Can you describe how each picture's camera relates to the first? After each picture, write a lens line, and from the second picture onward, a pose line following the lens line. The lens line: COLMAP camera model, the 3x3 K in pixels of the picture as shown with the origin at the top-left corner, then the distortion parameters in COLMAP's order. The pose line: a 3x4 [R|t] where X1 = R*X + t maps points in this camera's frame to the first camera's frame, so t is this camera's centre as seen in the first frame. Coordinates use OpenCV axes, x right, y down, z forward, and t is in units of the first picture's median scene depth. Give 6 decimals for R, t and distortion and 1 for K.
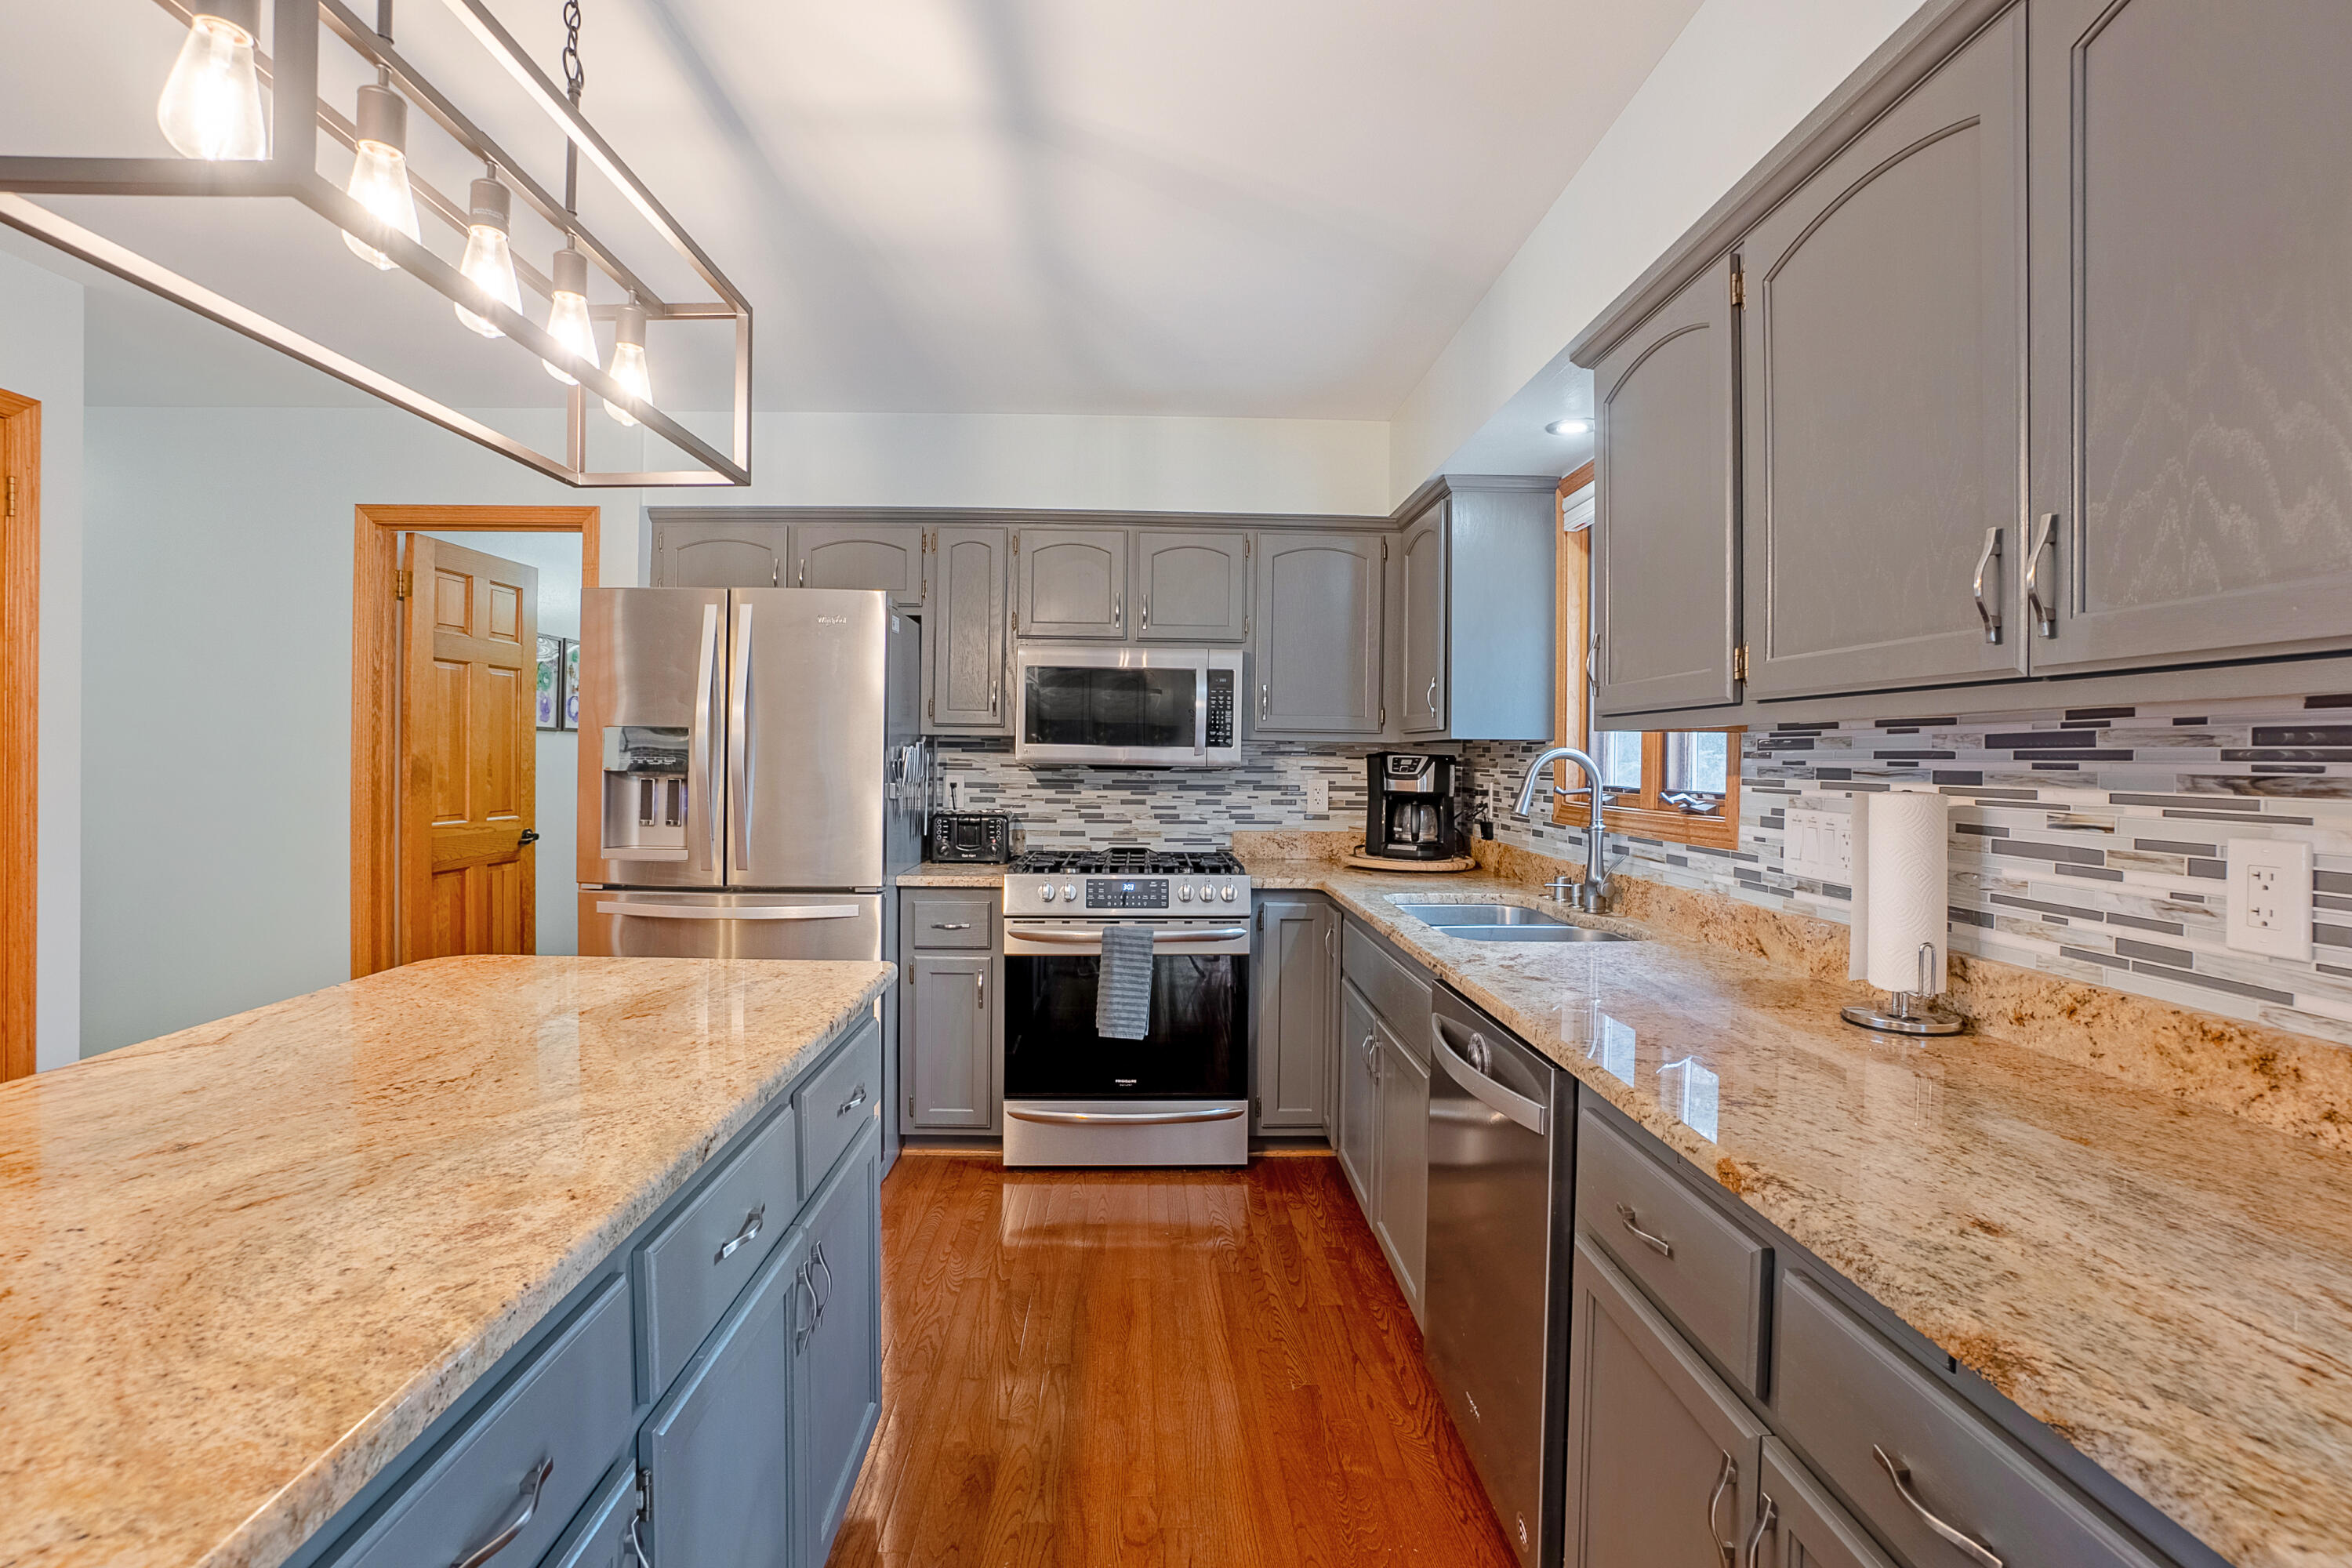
lens RADIAL K [[1049.8, 0, 1172.8], [0, 1049.8, 748.1], [0, 0, 1]] dist [-0.066593, 0.024398]
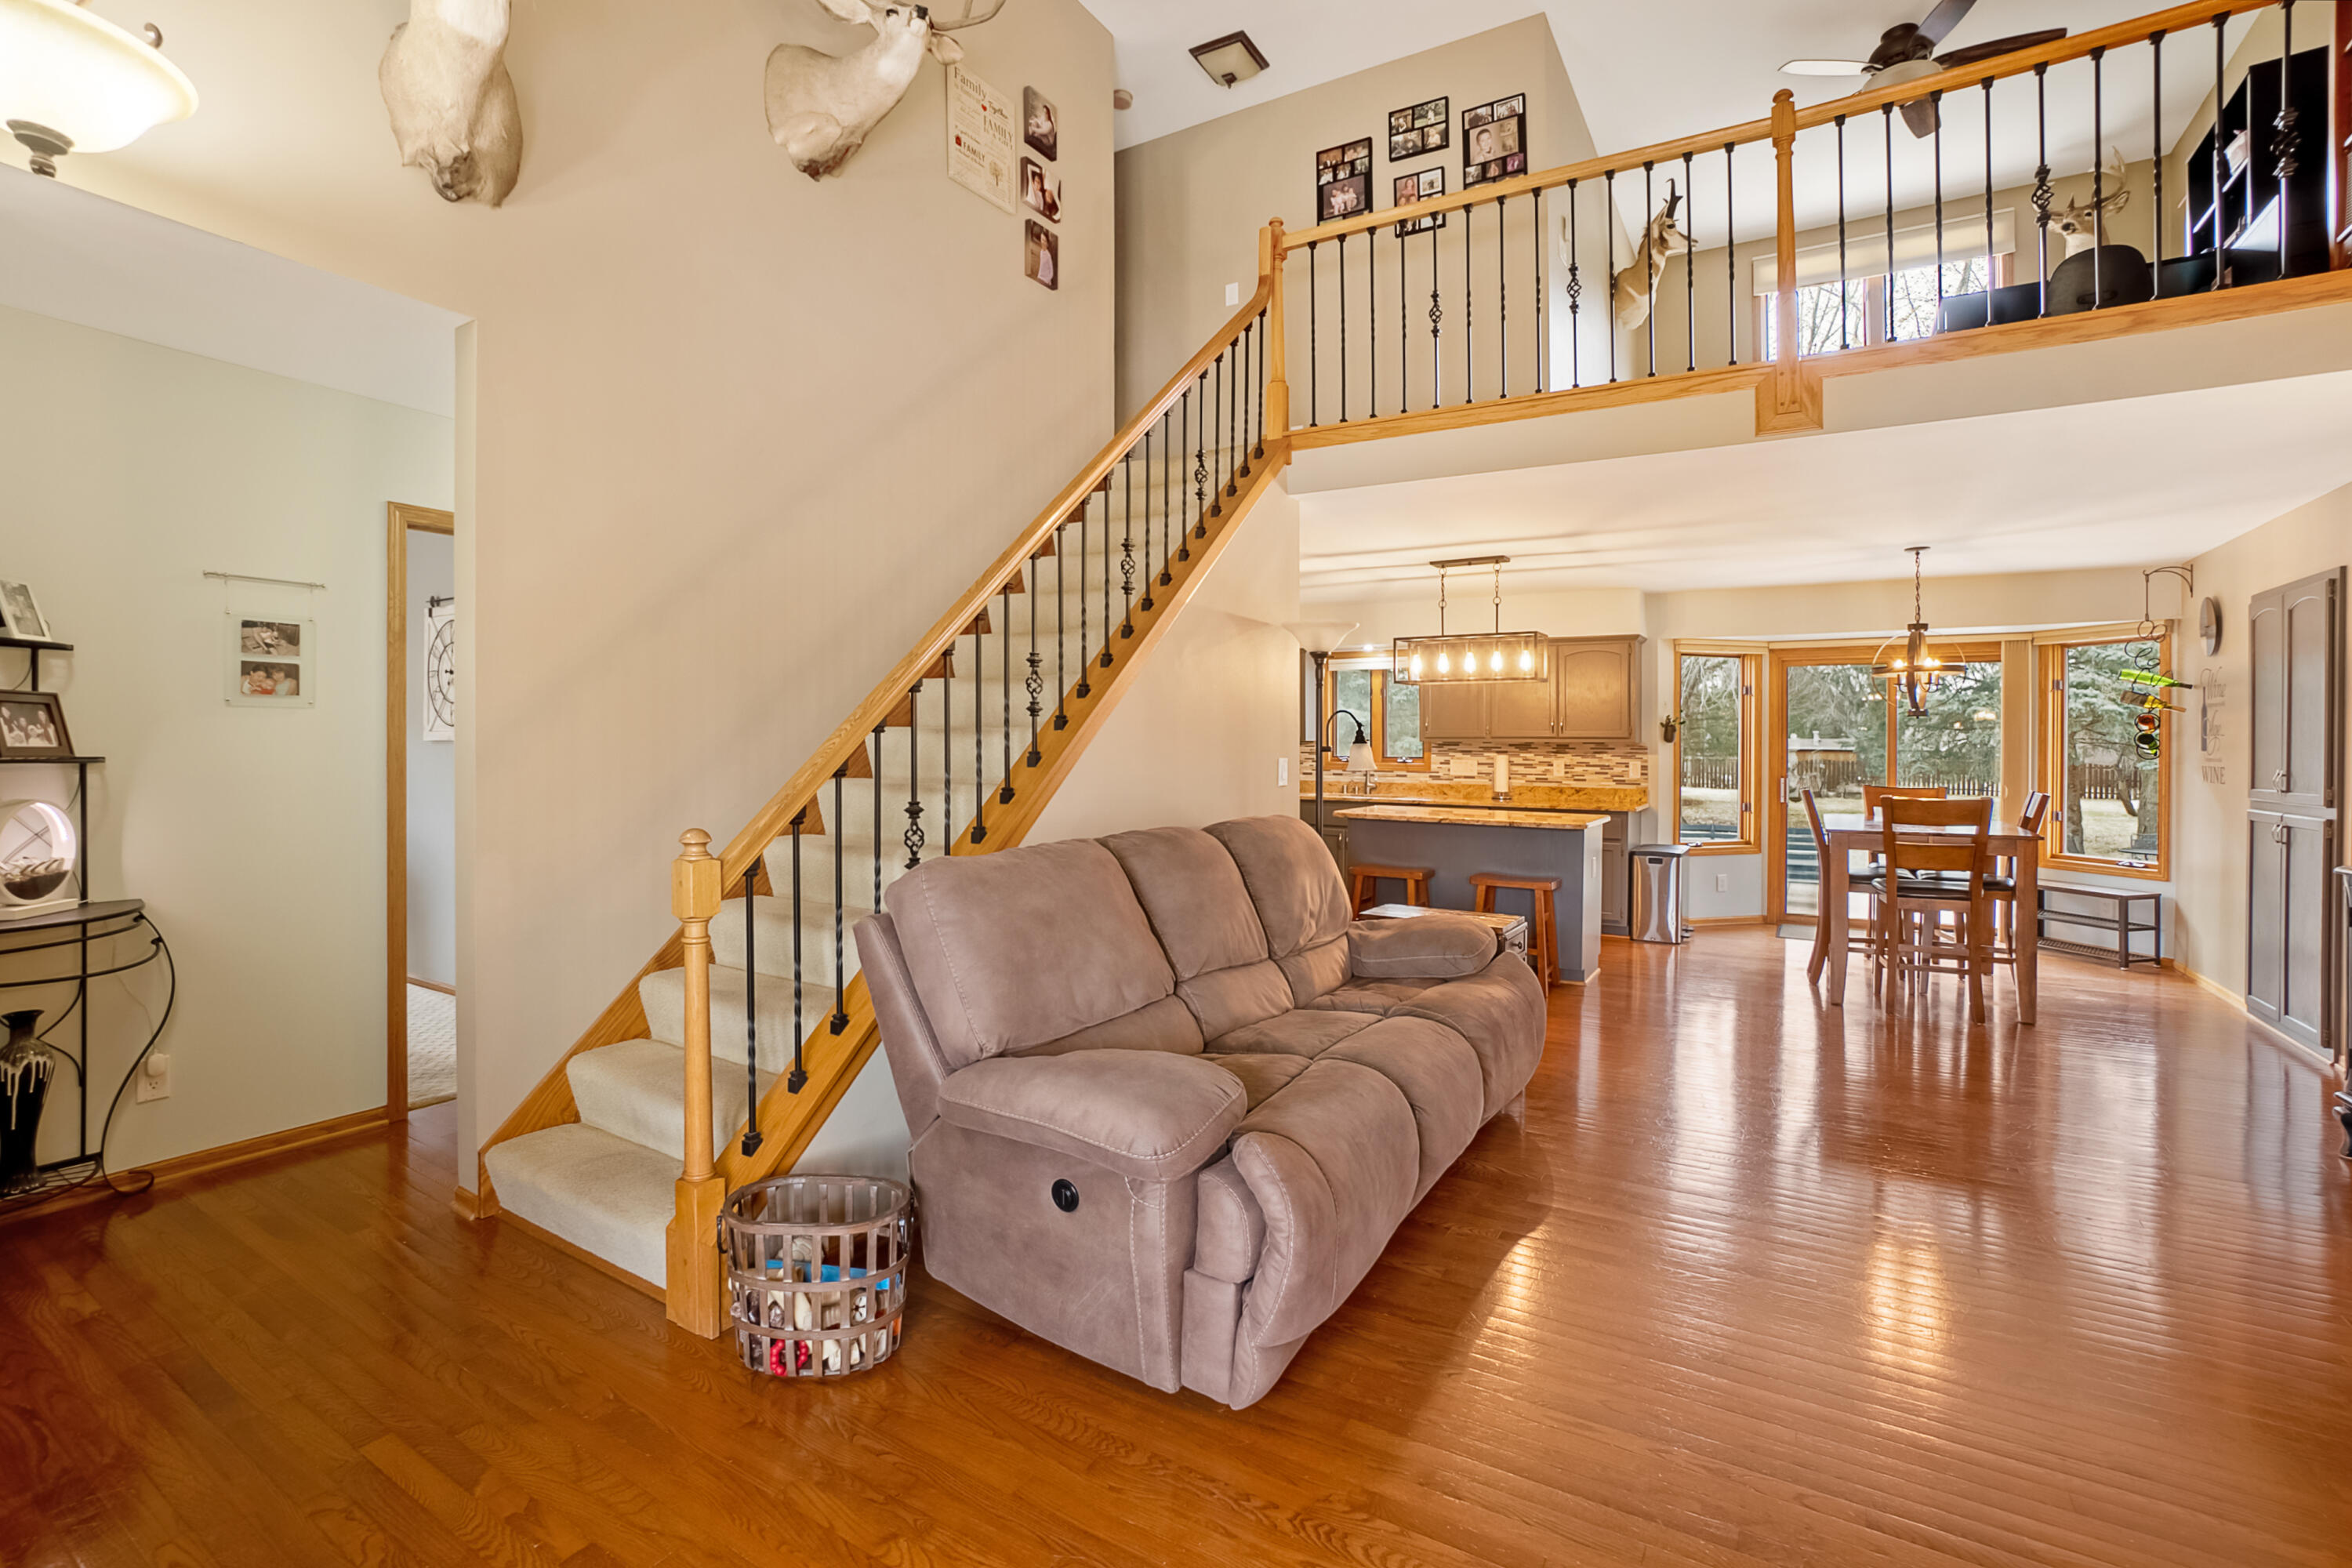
lens RADIAL K [[1070.4, 0, 1147.3], [0, 1070.4, 747.6], [0, 0, 1]] dist [-0.069098, 0.026131]
pose [[0.556055, -0.012047, 0.831058, -2.413333], [-0.006477, 0.999802, 0.018826, -0.042956], [-0.831120, -0.015851, 0.555867, -0.265088]]
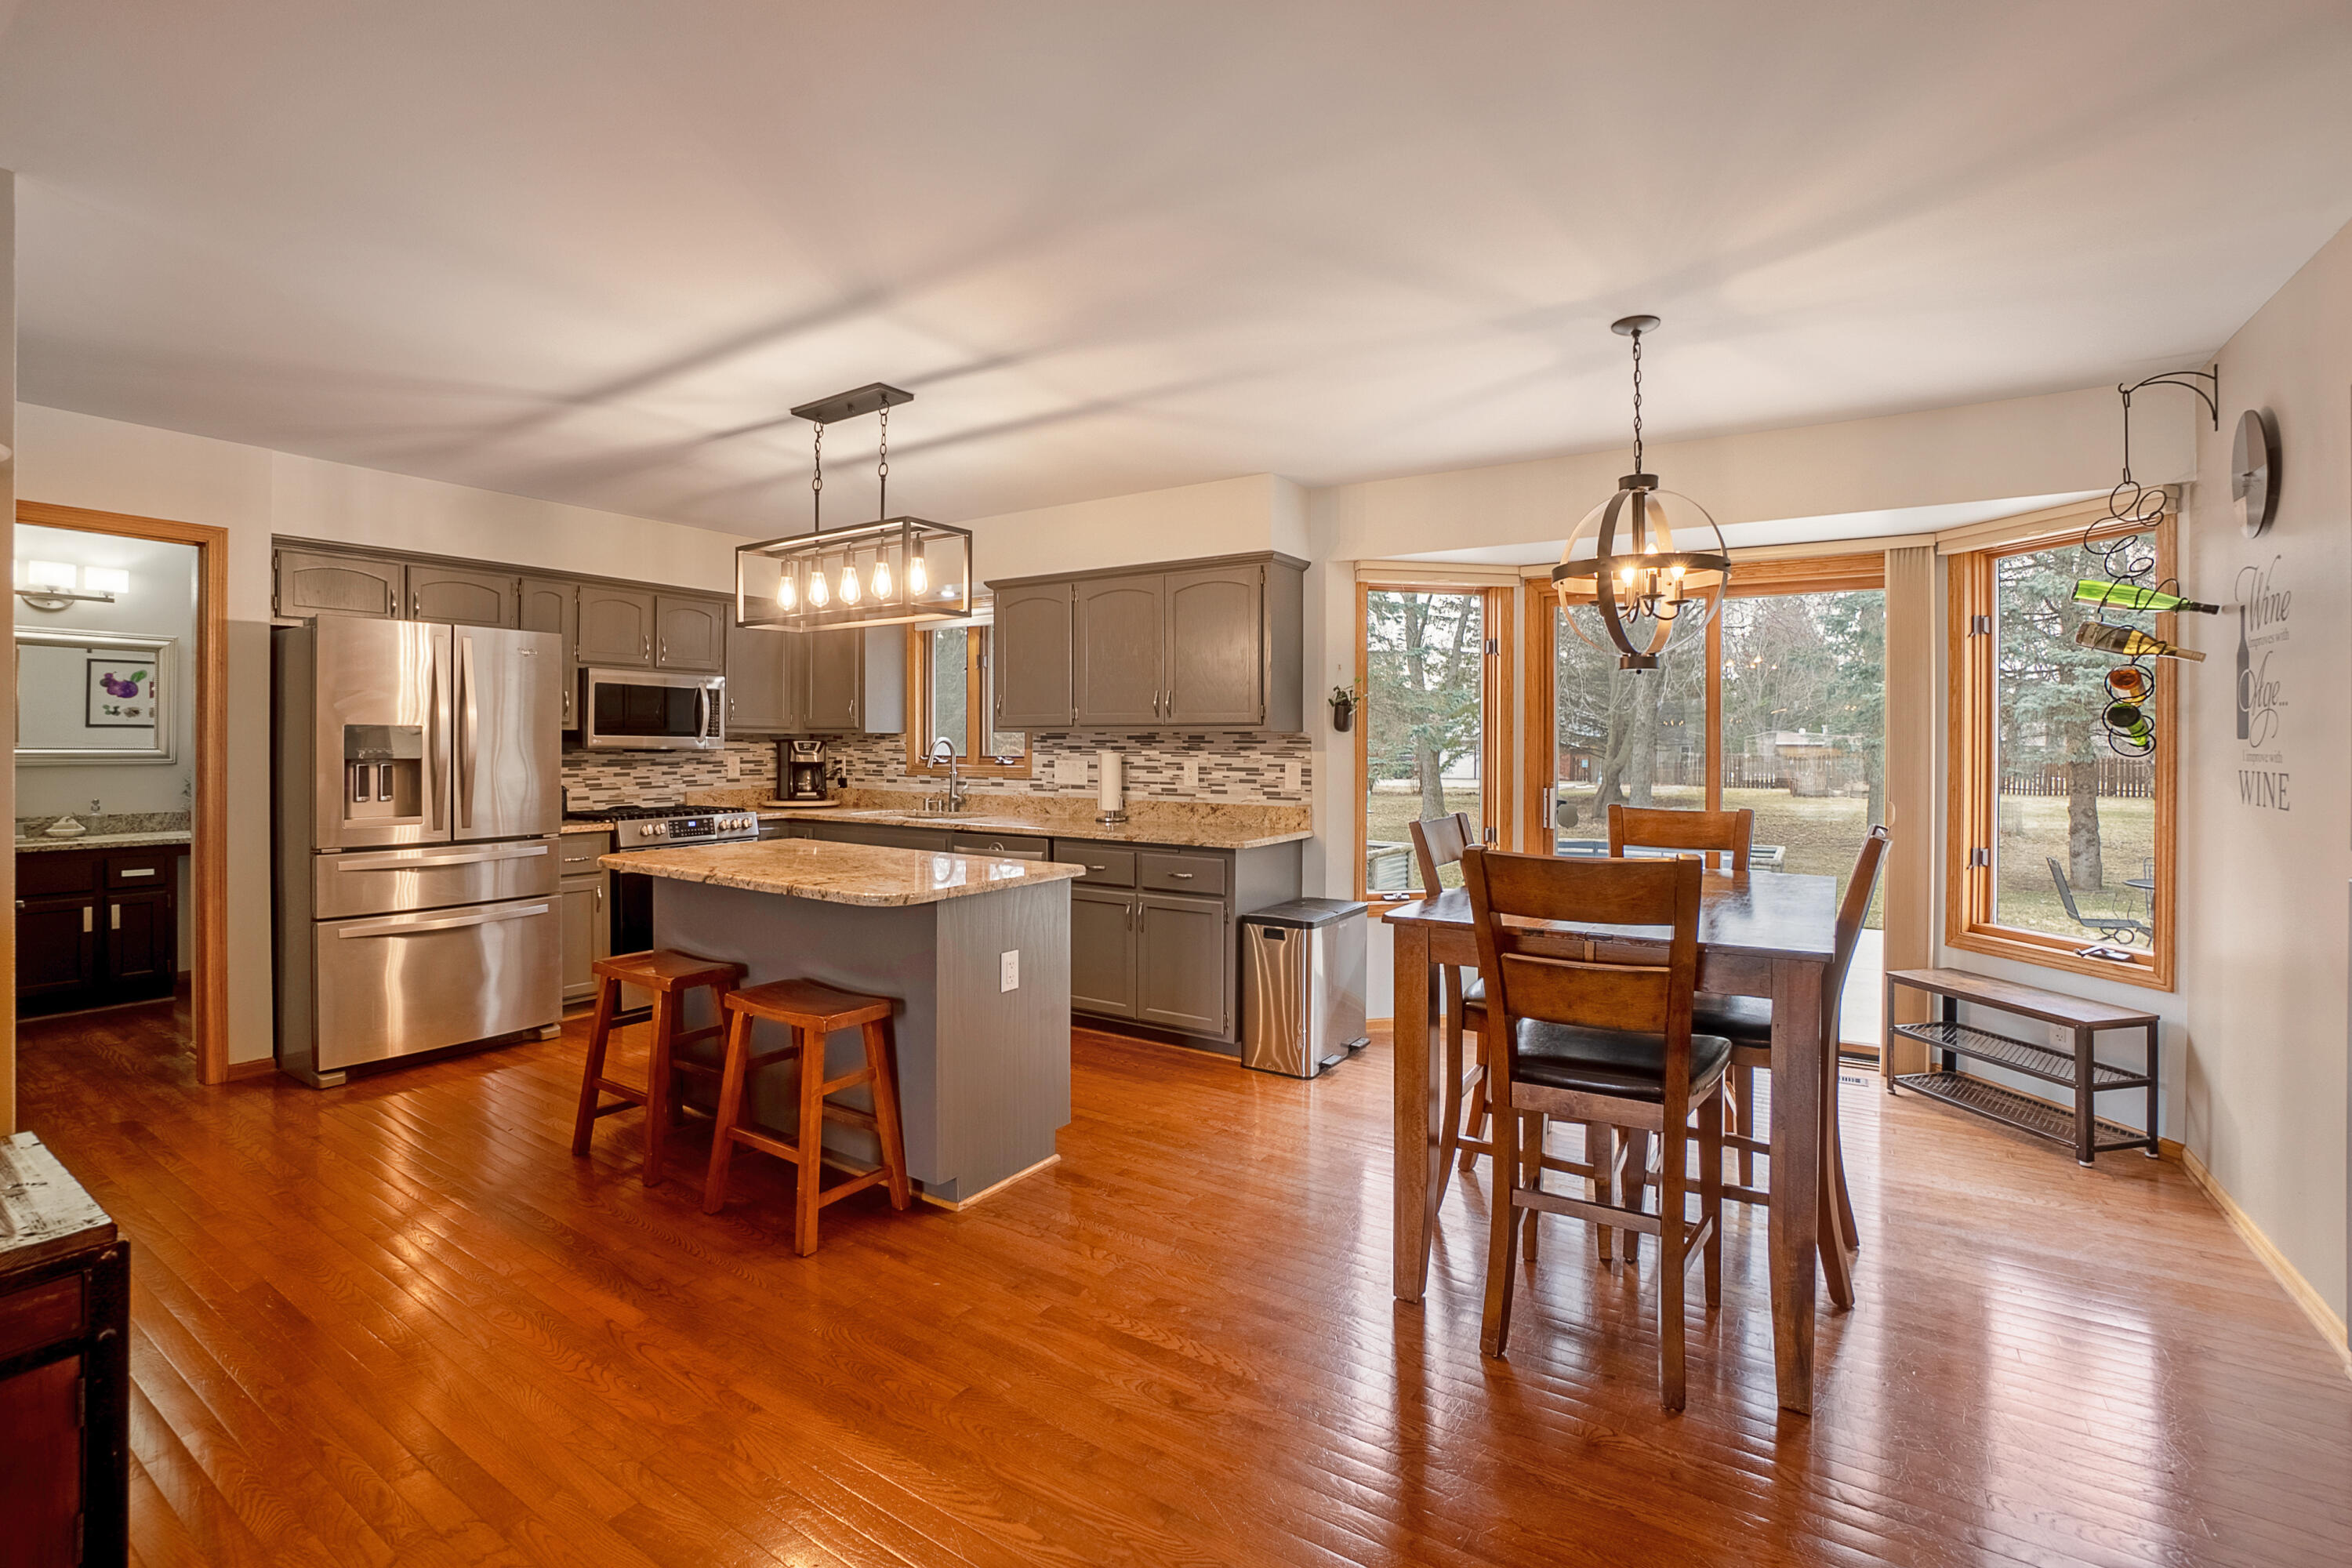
lens RADIAL K [[1049.8, 0, 1172.8], [0, 1049.8, 748.1], [0, 0, 1]] dist [-0.066593, 0.024398]
pose [[0.570359, -0.015235, 0.821254, -0.999670], [-0.002224, 0.999796, 0.020092, -0.020697], [-0.821393, -0.013286, 0.570208, -0.571216]]
